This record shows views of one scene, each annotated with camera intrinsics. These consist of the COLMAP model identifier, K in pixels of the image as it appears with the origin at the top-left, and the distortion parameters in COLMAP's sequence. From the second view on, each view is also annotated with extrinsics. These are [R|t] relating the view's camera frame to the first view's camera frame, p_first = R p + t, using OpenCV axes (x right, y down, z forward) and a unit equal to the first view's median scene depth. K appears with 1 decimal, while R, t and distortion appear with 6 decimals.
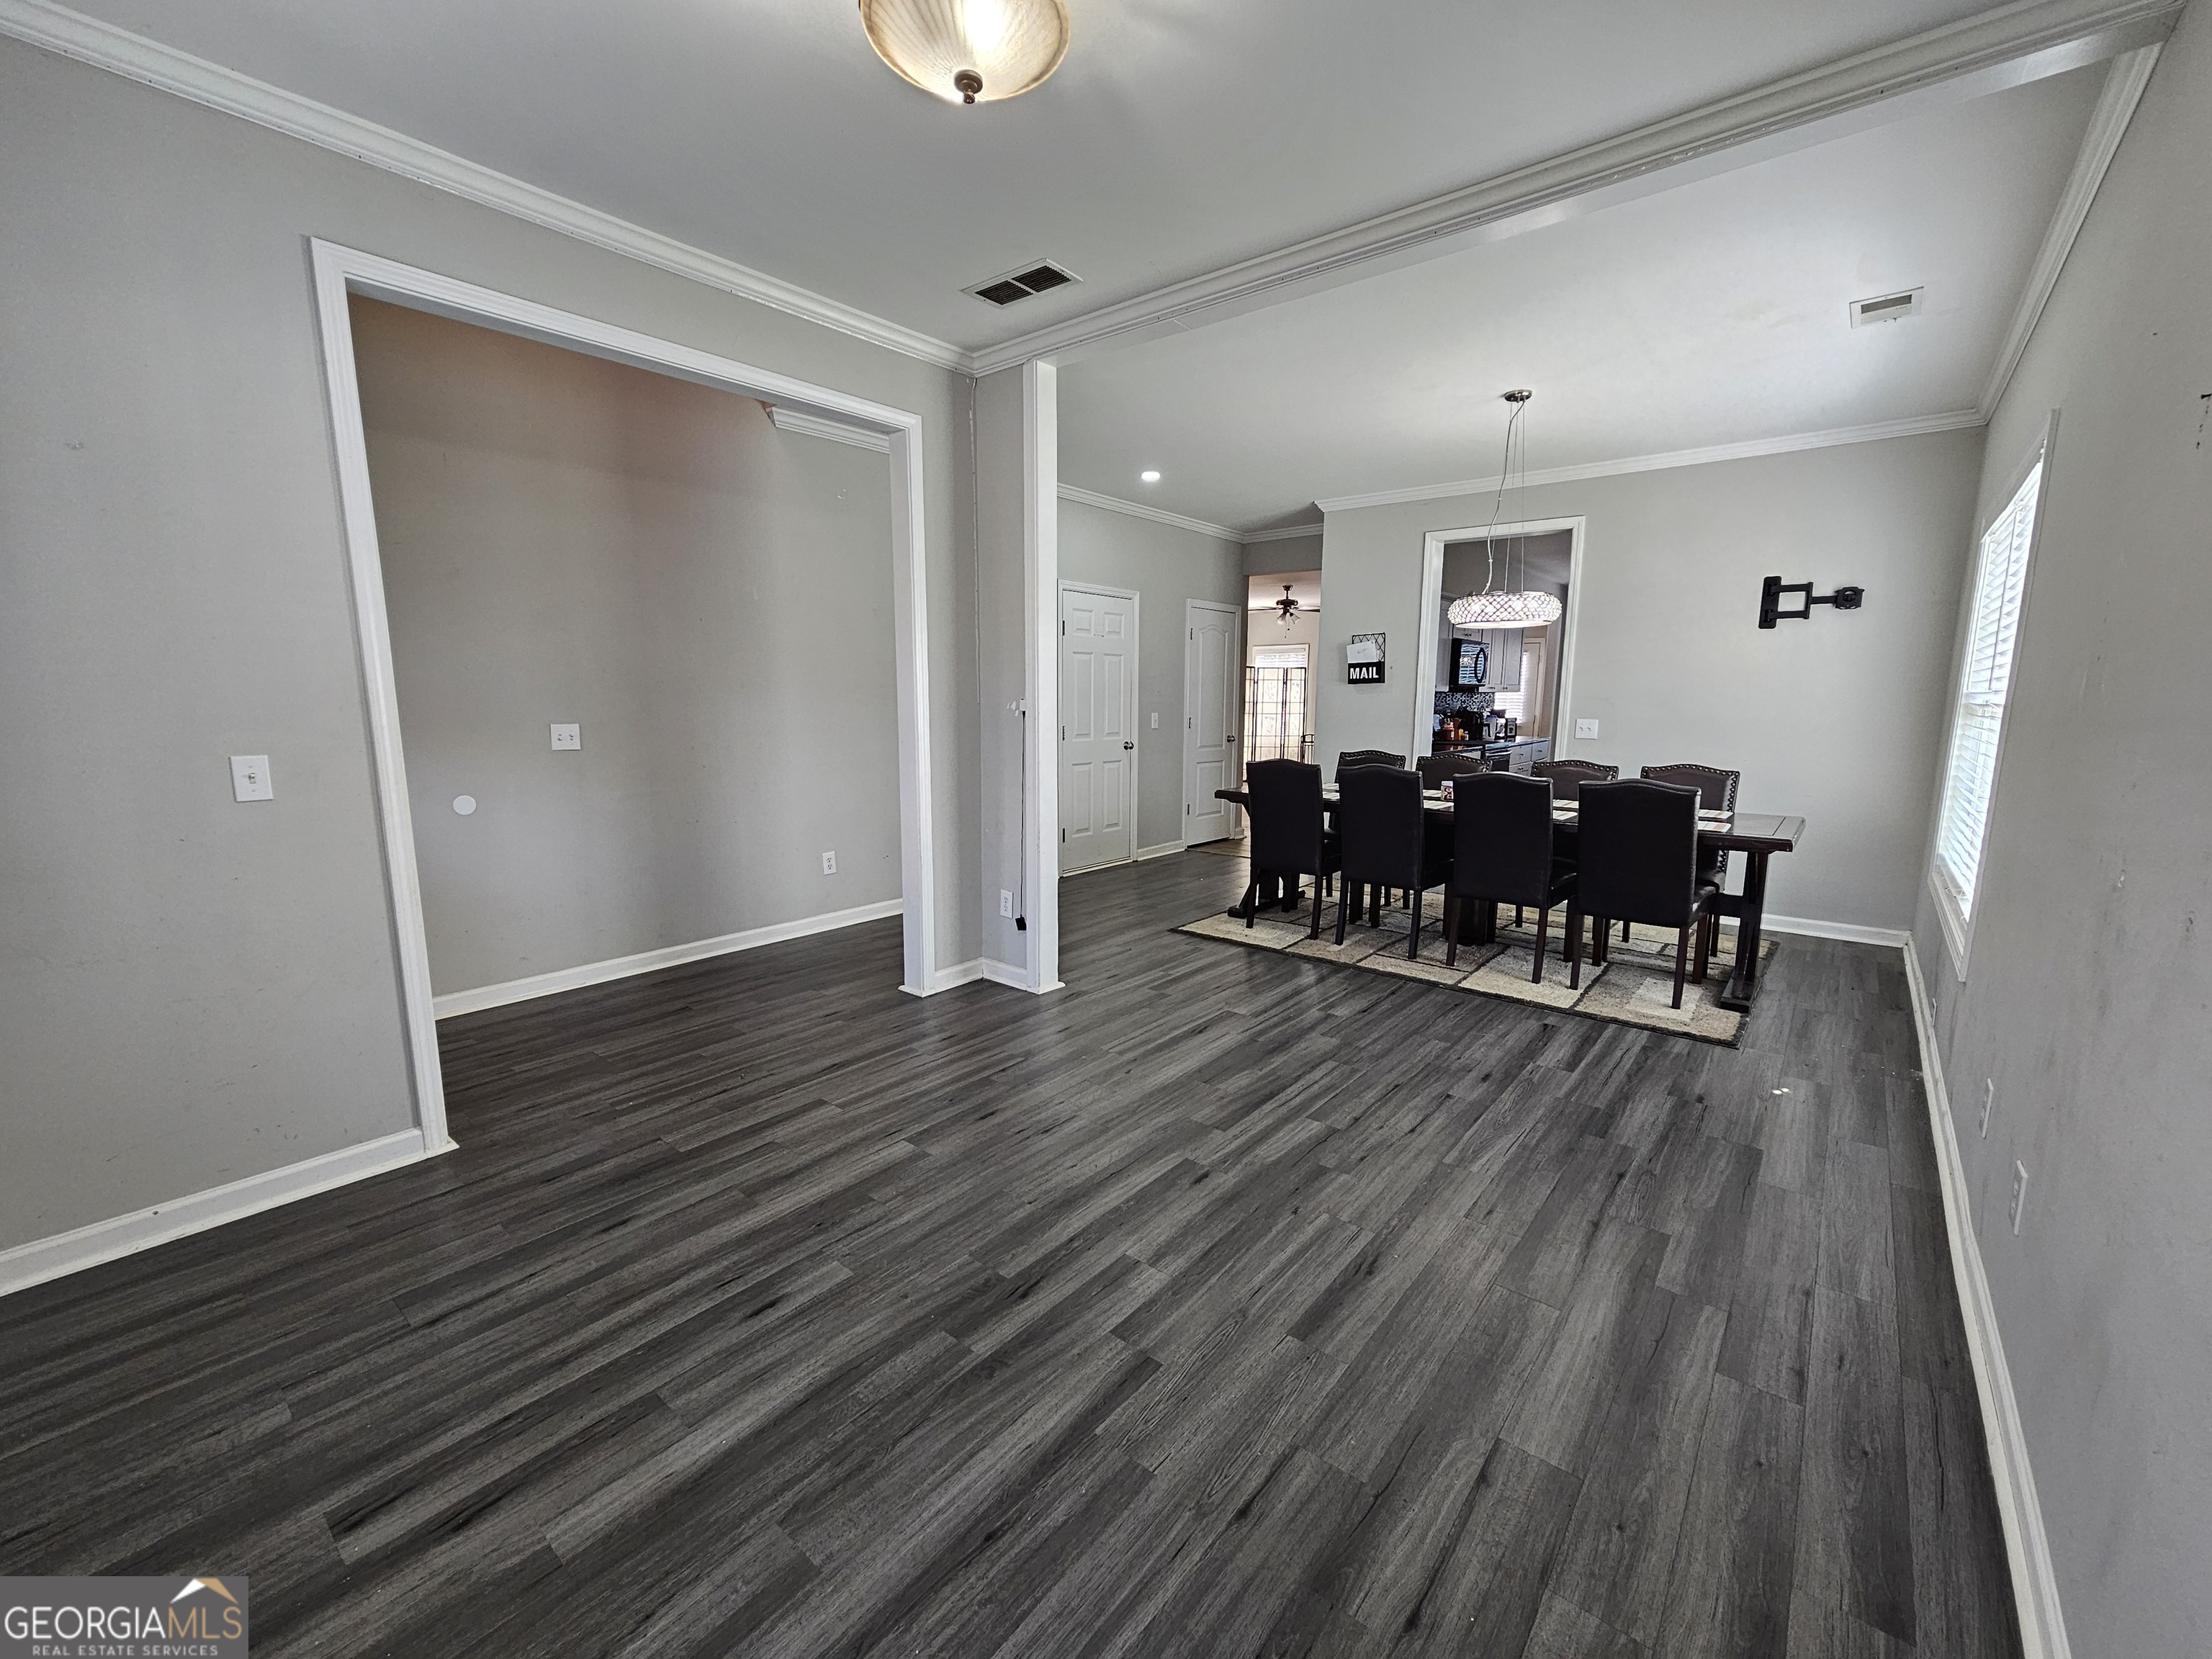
lens RADIAL K [[900.9, 0, 1105.1], [0, 900.9, 835.4], [0, 0, 1]] dist [-0.002188, 0.000748]
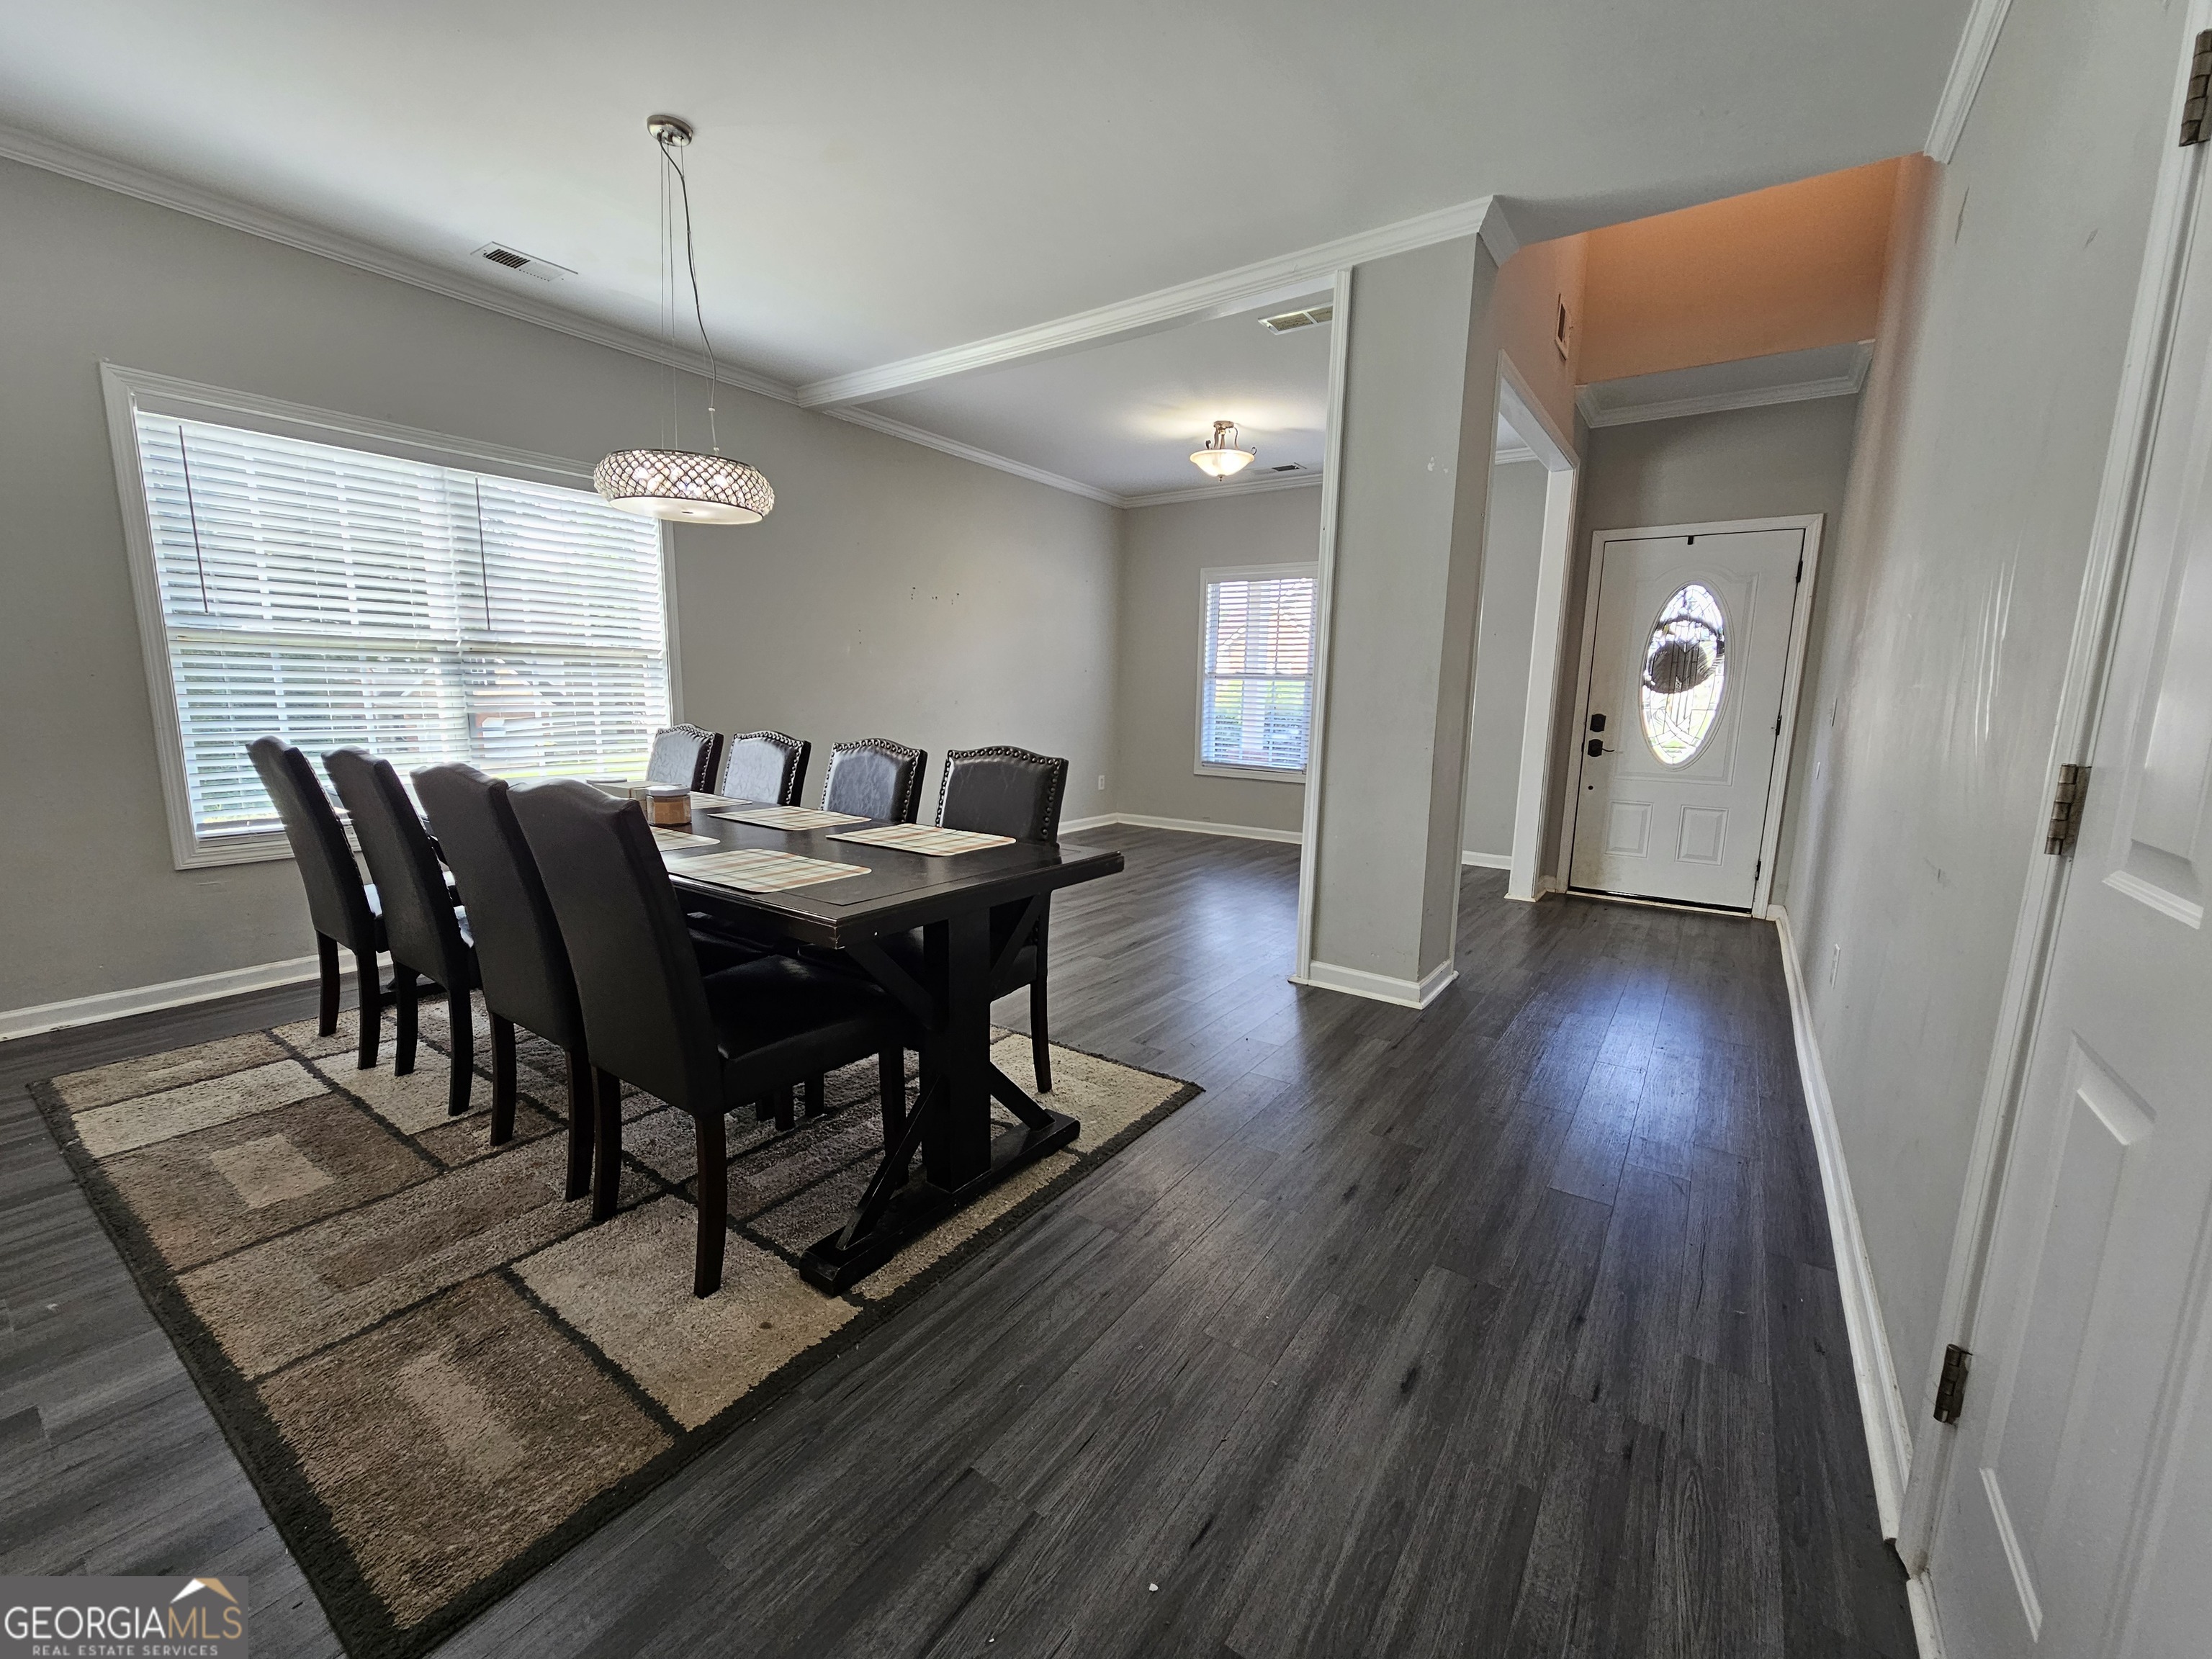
lens RADIAL K [[900.9, 0, 1105.1], [0, 900.9, 835.4], [0, 0, 1]] dist [-0.002188, 0.000748]
pose [[-0.996742, -0.011559, -0.079817, 0.352065], [-0.036038, 0.949209, 0.312575, -0.397226], [0.072150, 0.314433, -0.946534, 2.953563]]
